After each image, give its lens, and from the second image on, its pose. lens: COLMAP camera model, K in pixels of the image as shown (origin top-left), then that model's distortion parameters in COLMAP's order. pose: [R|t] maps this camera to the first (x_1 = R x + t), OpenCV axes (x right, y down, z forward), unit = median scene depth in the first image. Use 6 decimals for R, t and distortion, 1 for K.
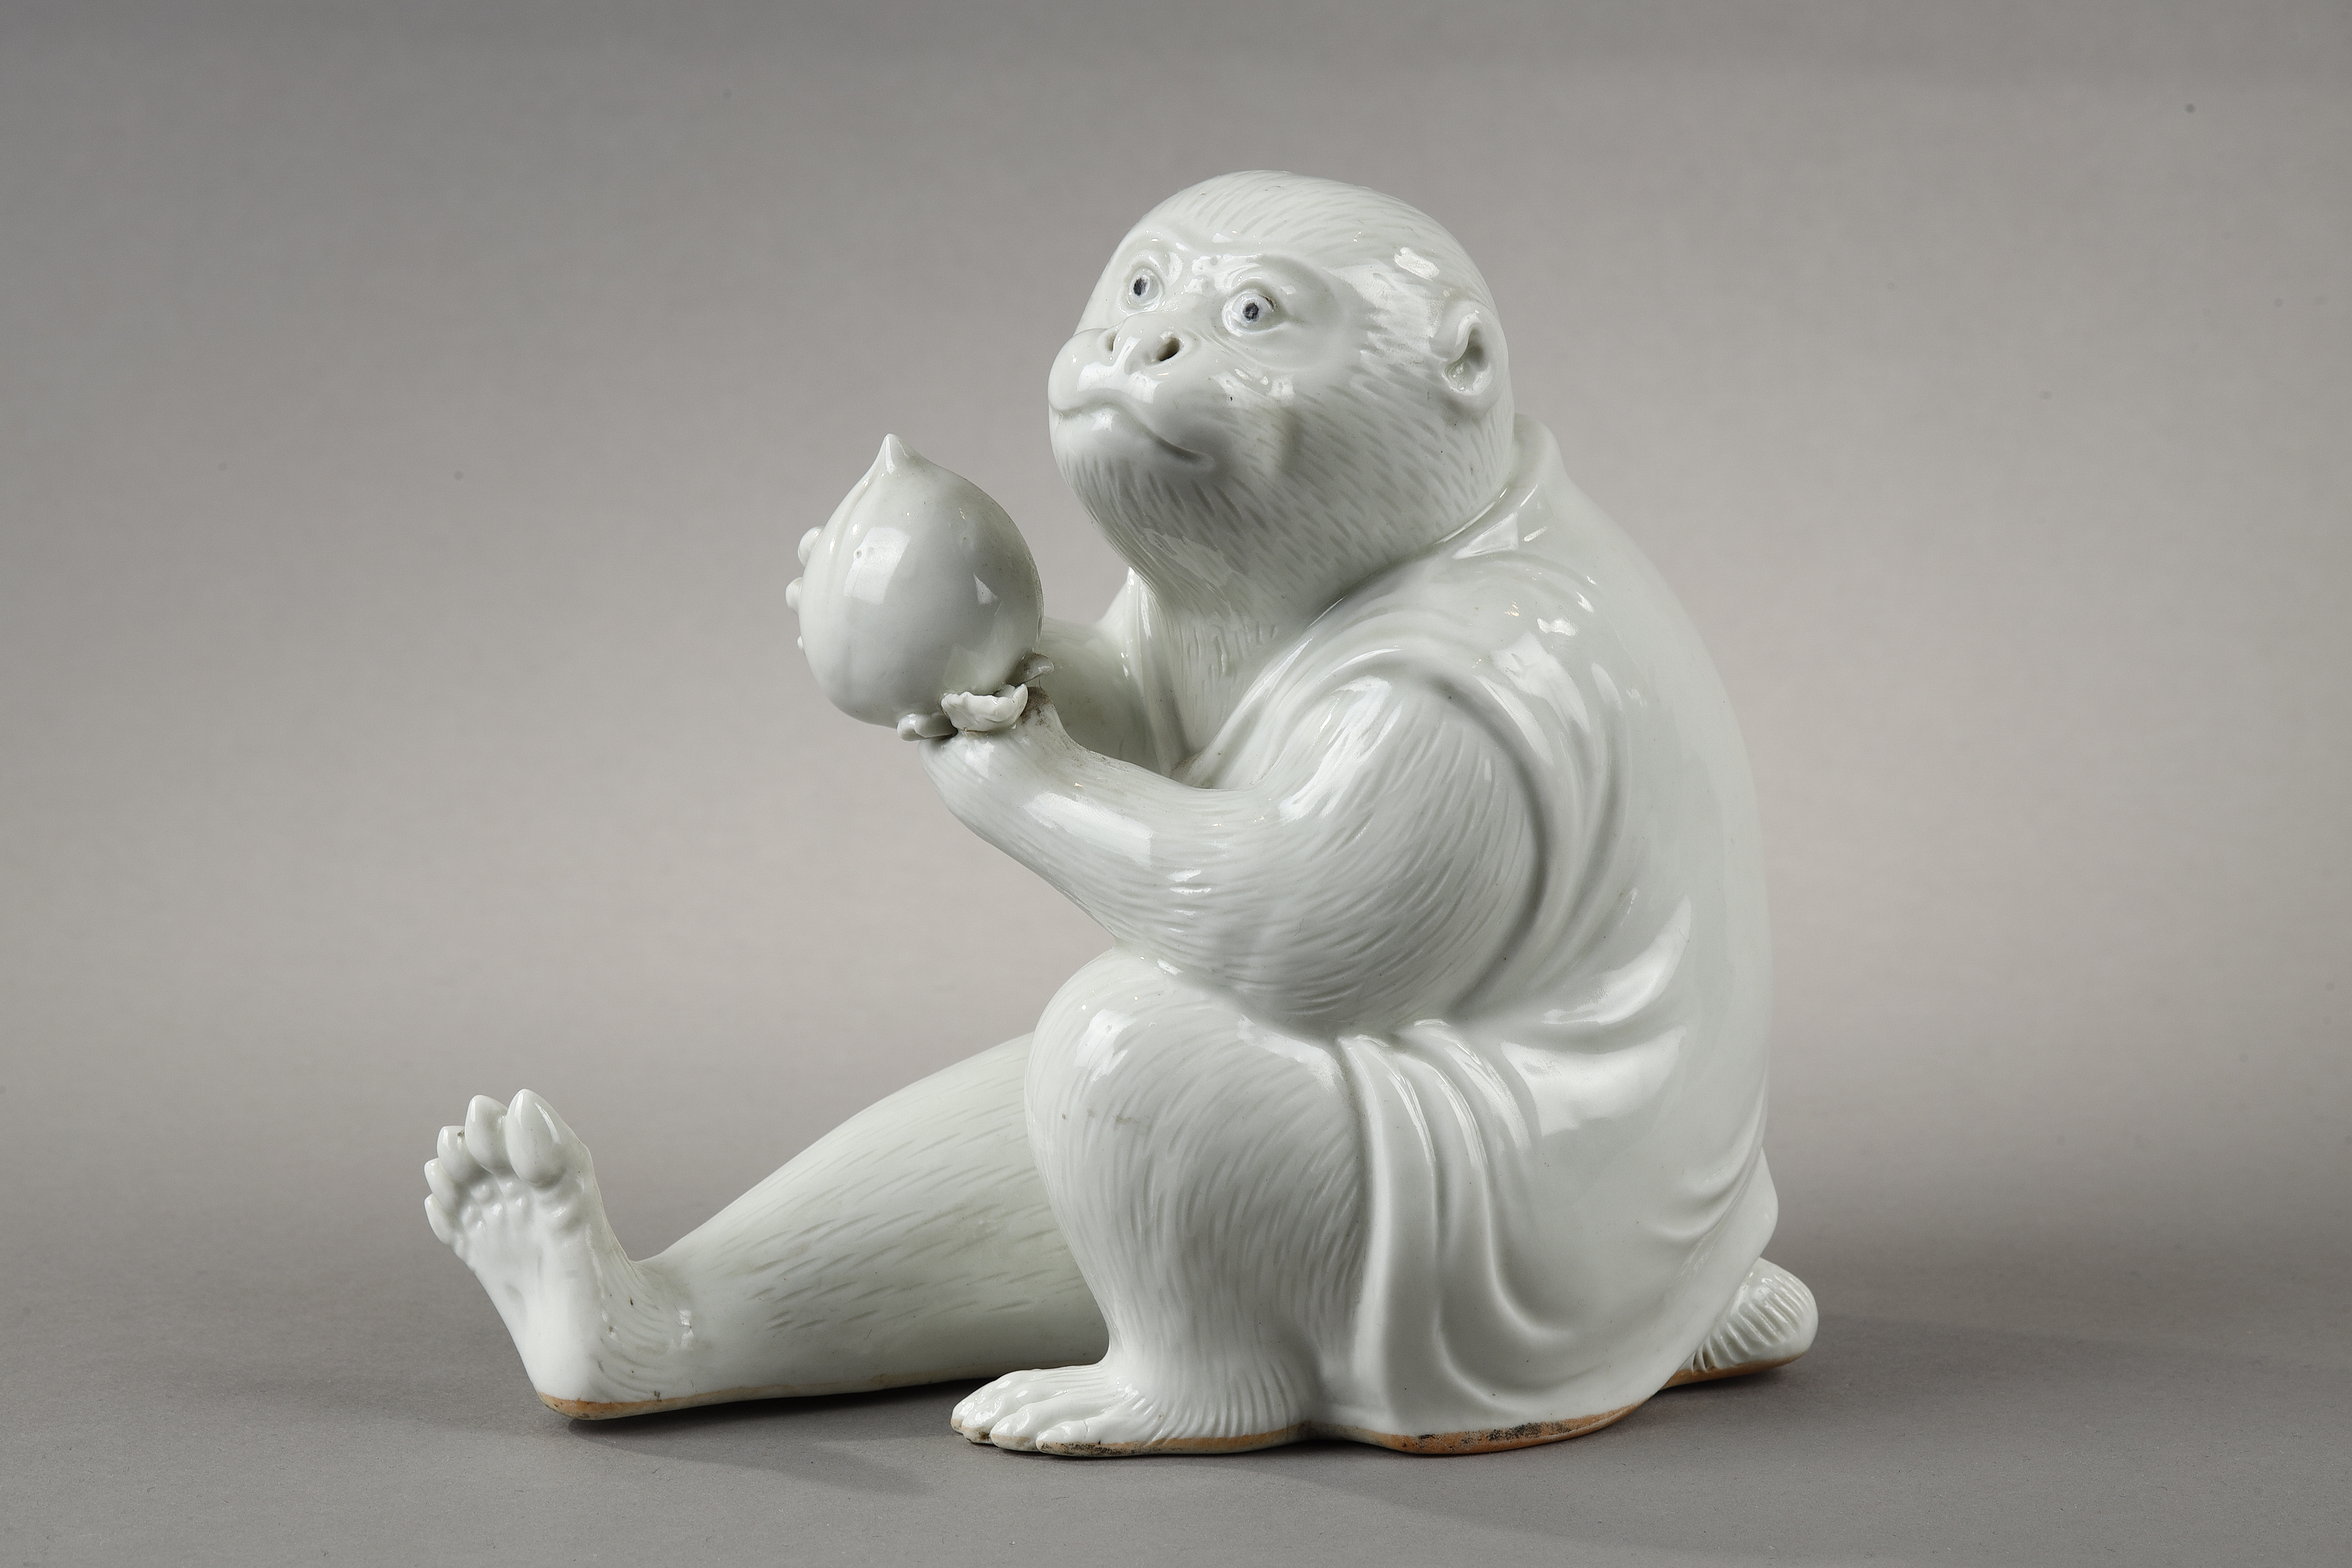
lens RADIAL K [[6721.4, 0, 1168.0], [0, 6721.4, 799.9], [0, 0, 1]] dist [0.238109, 0.000000]
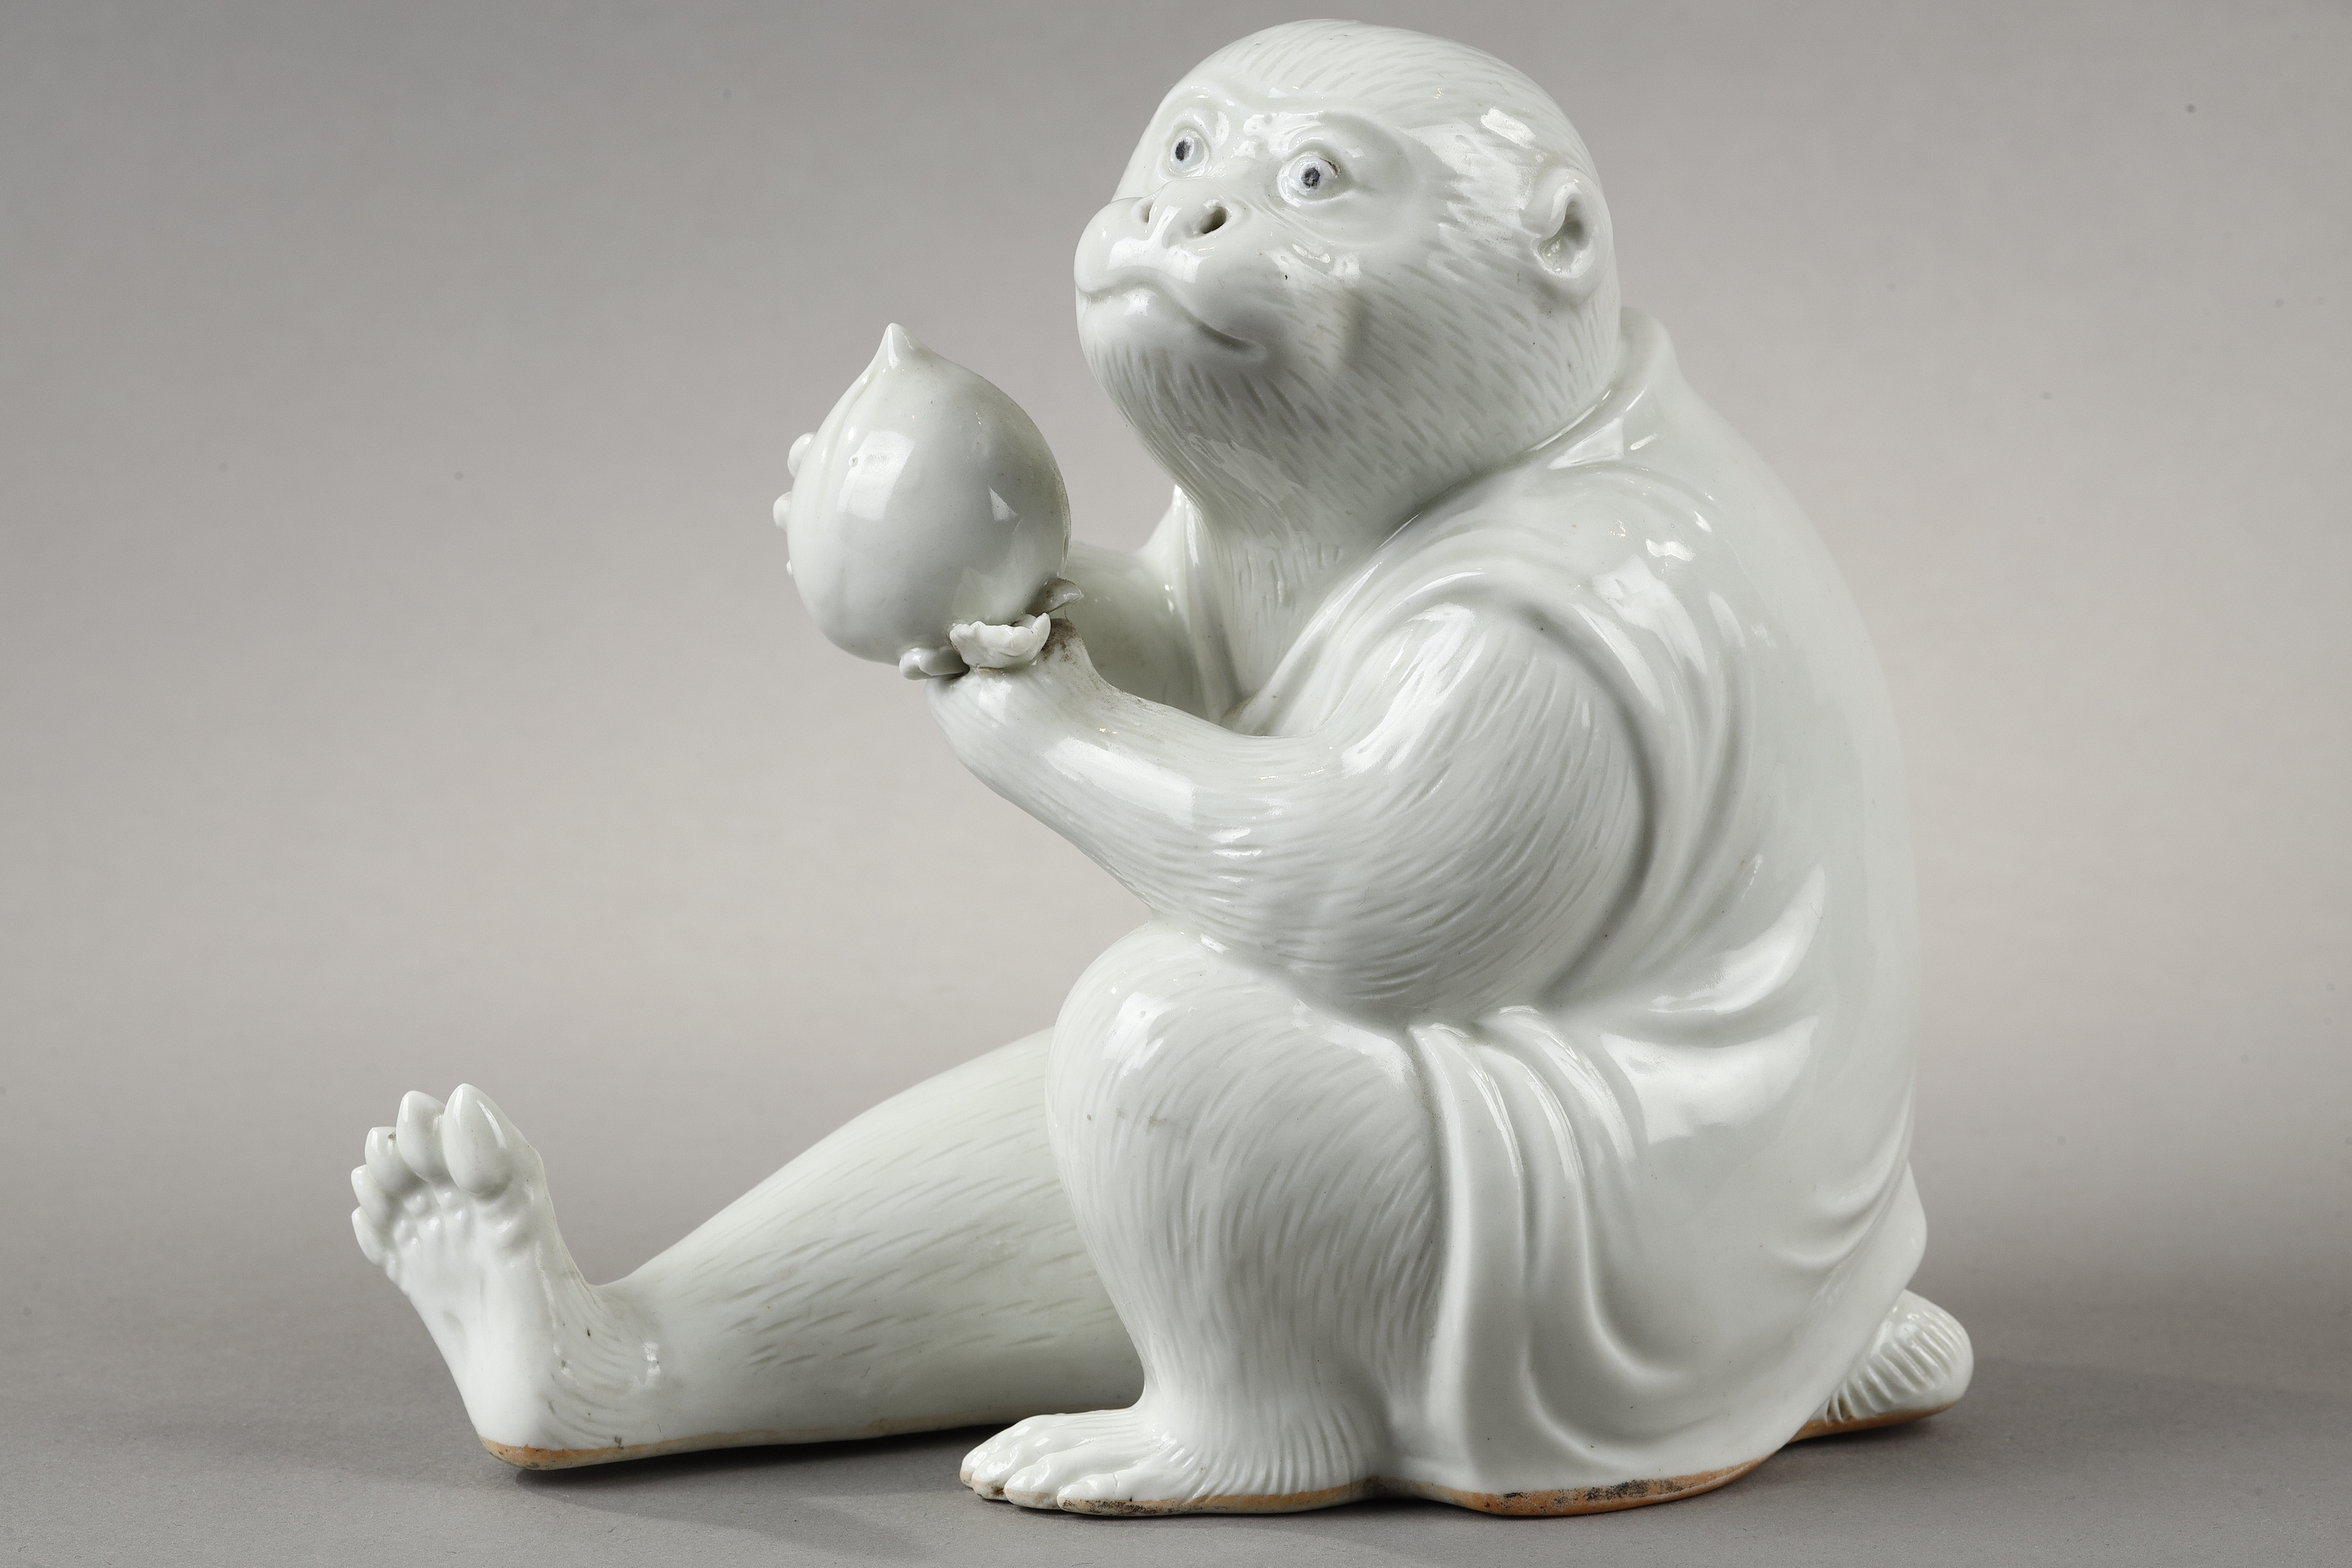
lens RADIAL K [[6721.4, 0, 1186.0], [0, 6721.4, 765.7], [0, 0, 1]] dist [0.238109, 0.000000]
pose [[0.999767, 0.003775, -0.021253, 0.014707], [-0.004092, 0.999880, -0.014928, 0.014887], [0.021194, 0.015011, 0.999663, 0.142147]]
